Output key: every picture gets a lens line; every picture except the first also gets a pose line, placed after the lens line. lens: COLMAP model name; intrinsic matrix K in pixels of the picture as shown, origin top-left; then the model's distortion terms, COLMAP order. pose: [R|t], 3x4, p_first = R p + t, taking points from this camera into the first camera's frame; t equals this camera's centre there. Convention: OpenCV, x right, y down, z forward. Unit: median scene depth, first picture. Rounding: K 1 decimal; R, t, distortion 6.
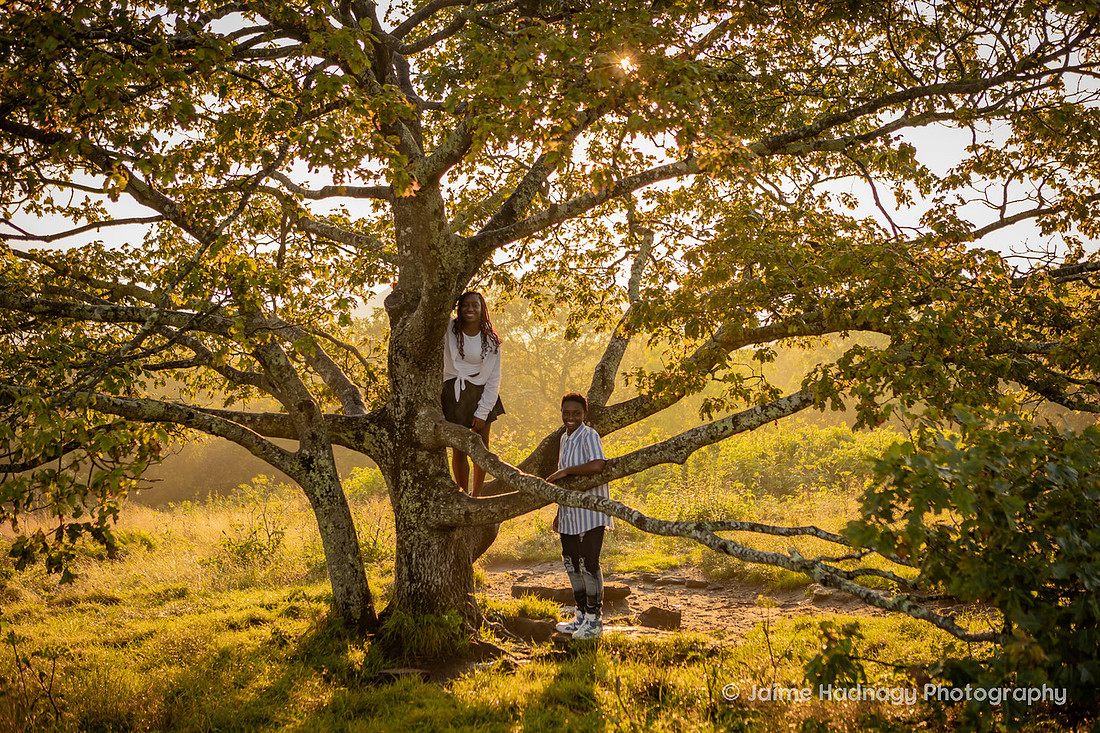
lens RADIAL K [[1493.0, 0, 561.3], [0, 1493.0, 366.8], [0, 0, 1]] dist [-0.080886, 0.000000]
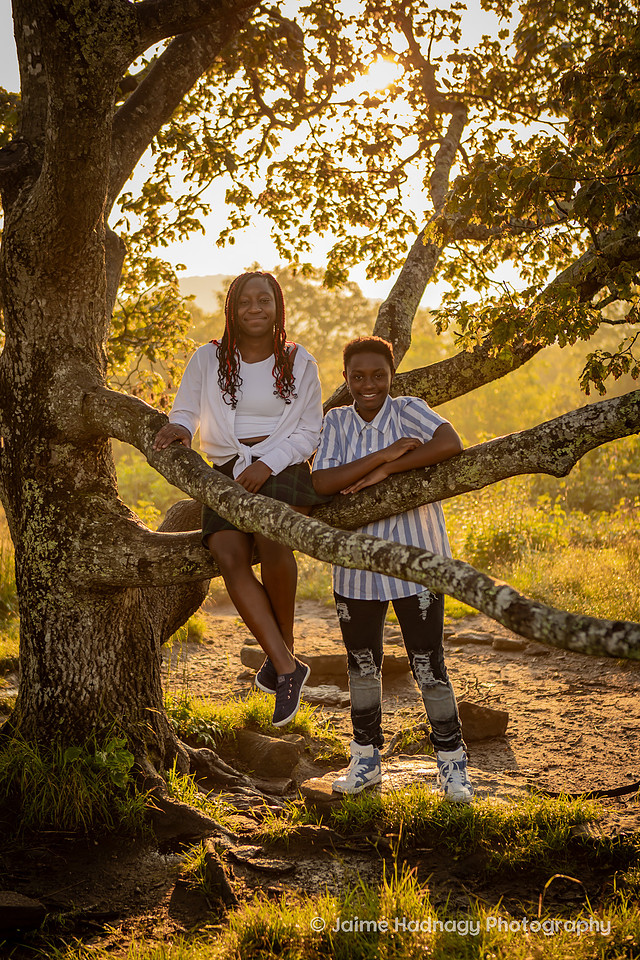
lens RADIAL K [[1540.0, 0, 313.4], [0, 1540.0, 481.2], [0, 0, 1]] dist [0.176312, 0.000000]
pose [[0.999916, 0.012633, 0.002868, -0.004765], [-0.012811, 0.997161, 0.074200, 0.027237], [-0.001922, -0.074231, 0.997239, 0.443737]]
